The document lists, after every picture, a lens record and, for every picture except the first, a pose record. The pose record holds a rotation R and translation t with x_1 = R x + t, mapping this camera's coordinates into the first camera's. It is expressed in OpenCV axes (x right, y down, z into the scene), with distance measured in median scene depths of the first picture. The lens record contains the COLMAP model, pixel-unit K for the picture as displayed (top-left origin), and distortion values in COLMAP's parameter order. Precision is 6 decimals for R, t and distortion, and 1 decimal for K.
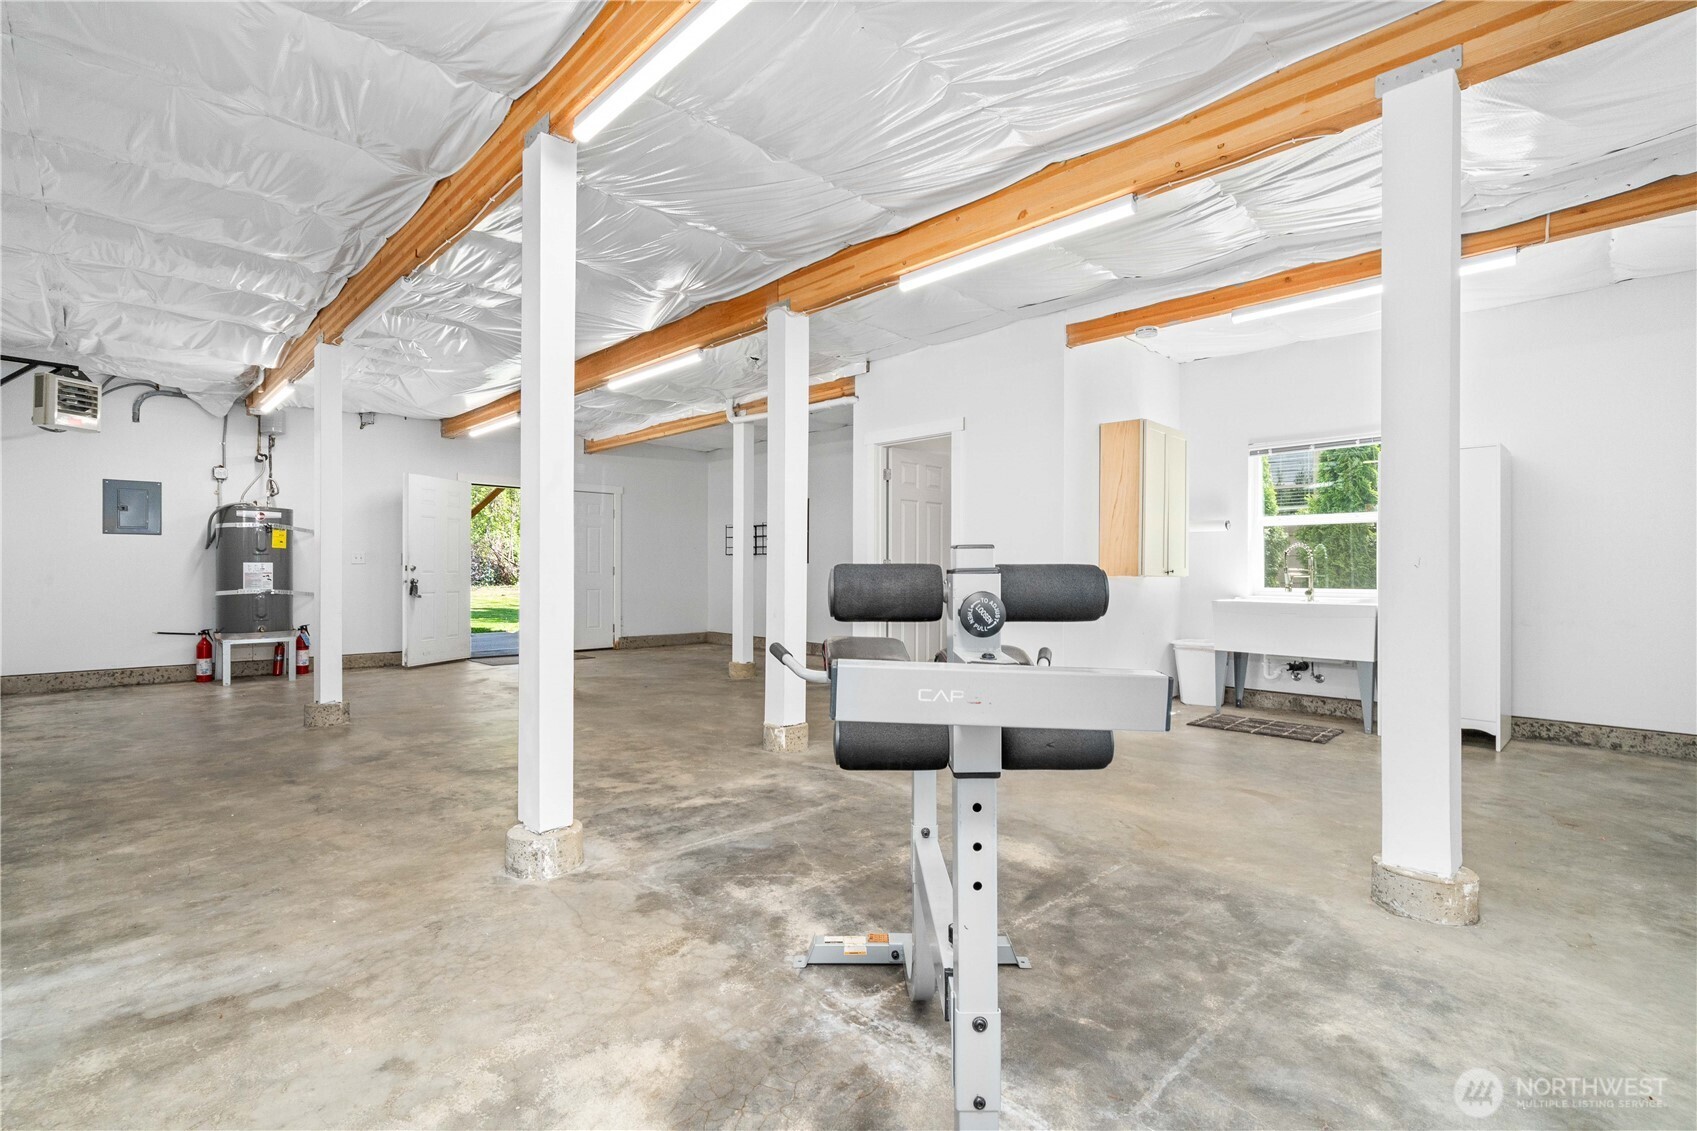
lens RADIAL K [[767.7, 0, 840.4], [0, 767.7, 568.9], [0, 0, 1]] dist [-0.004589, 0.000135]
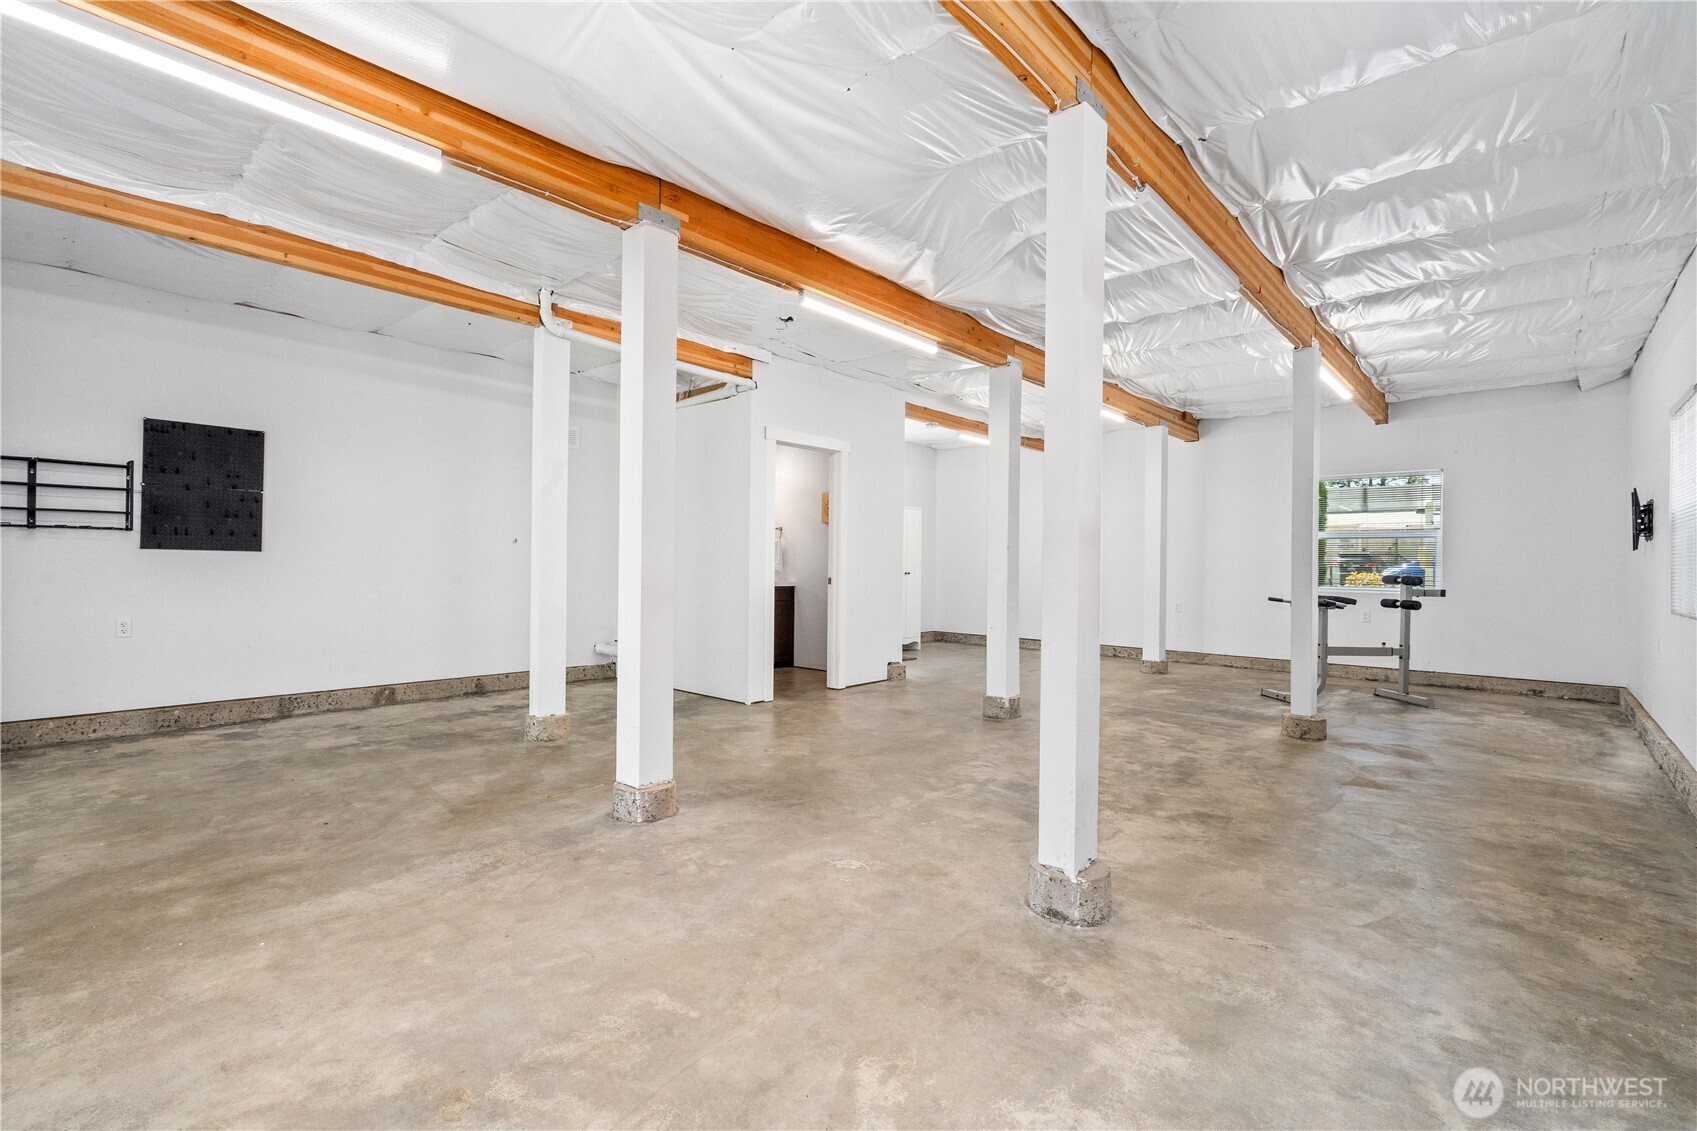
lens RADIAL K [[767.7, 0, 840.1], [0, 767.7, 561.5], [0, 0, 1]] dist [-0.004589, 0.000135]
pose [[-0.059866, -0.007190, 0.998181, -0.909193], [-0.015593, 0.999859, 0.006267, -0.013002], [-0.998085, -0.015189, -0.059970, 0.936455]]
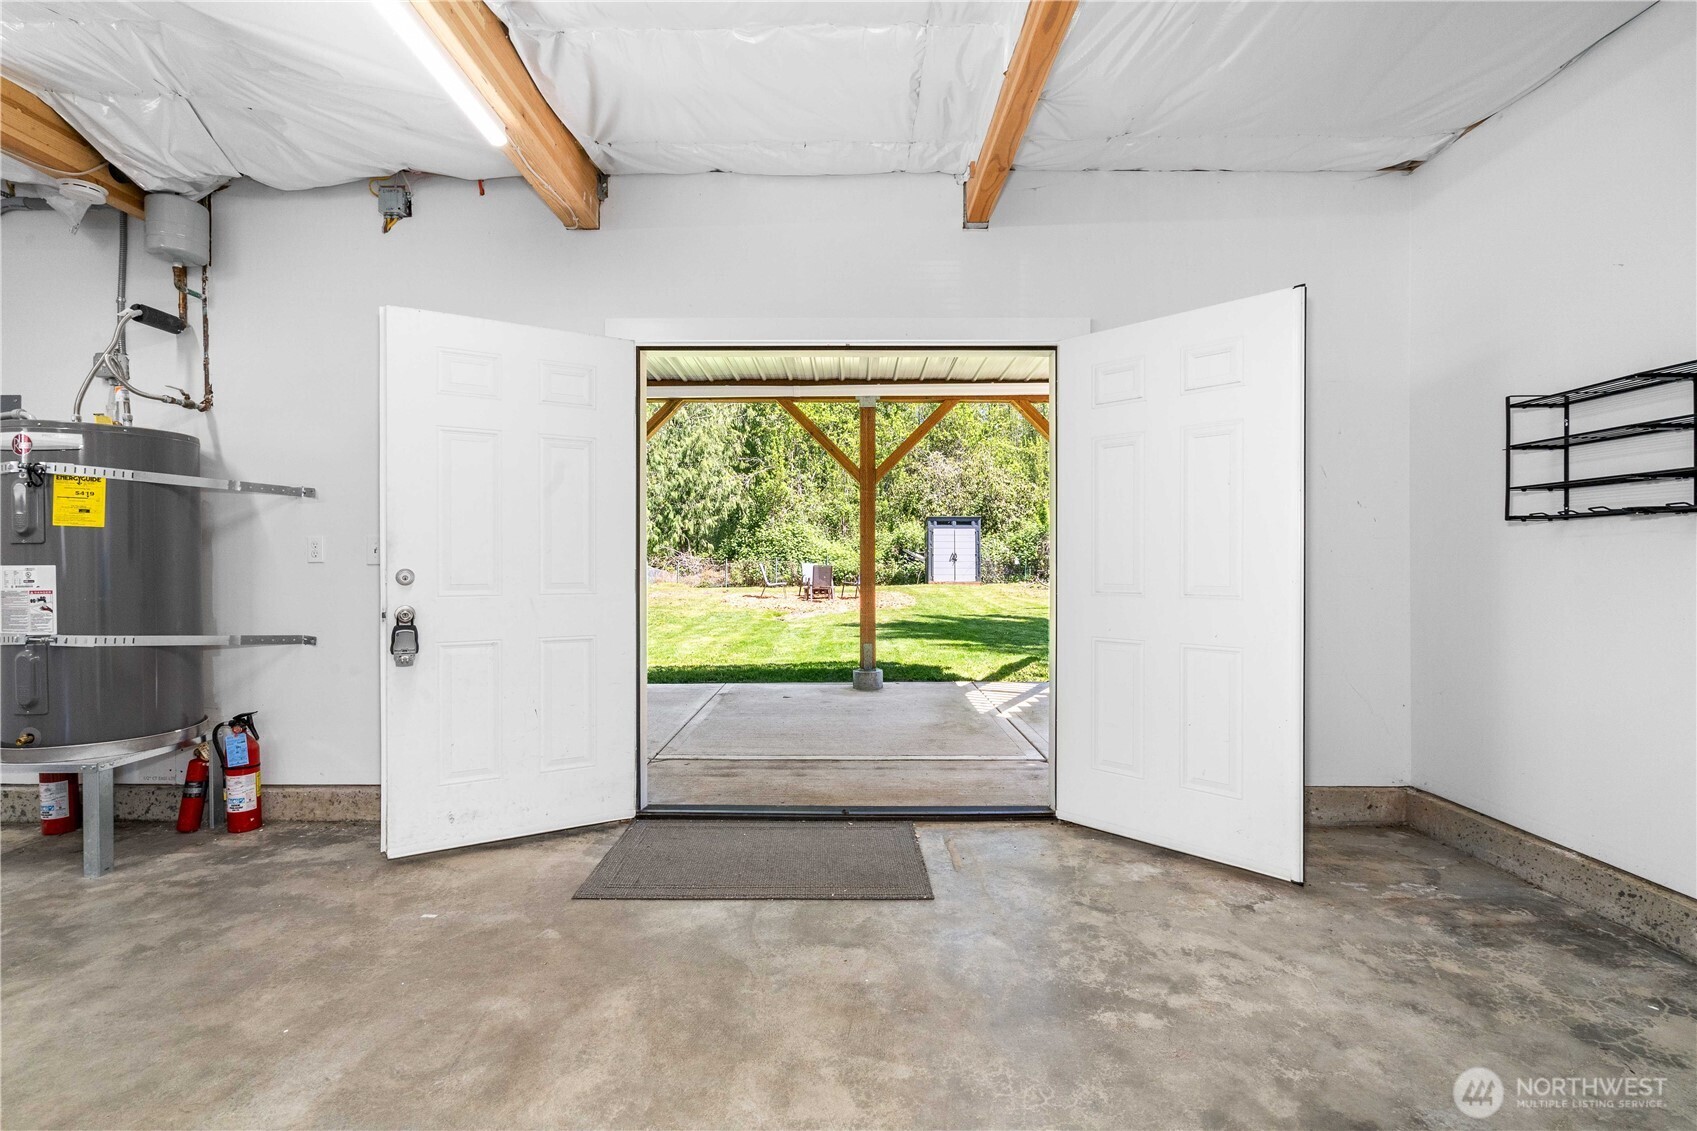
lens RADIAL K [[767.7, 0, 849.2], [0, 767.7, 560.4], [0, 0, 1]] dist [-0.004589, 0.000135]
pose [[0.718602, 0.000822, -0.695421, -0.207970], [0.004731, 0.999970, 0.006070, -0.012157], [0.695405, -0.007652, 0.718577, 1.113052]]
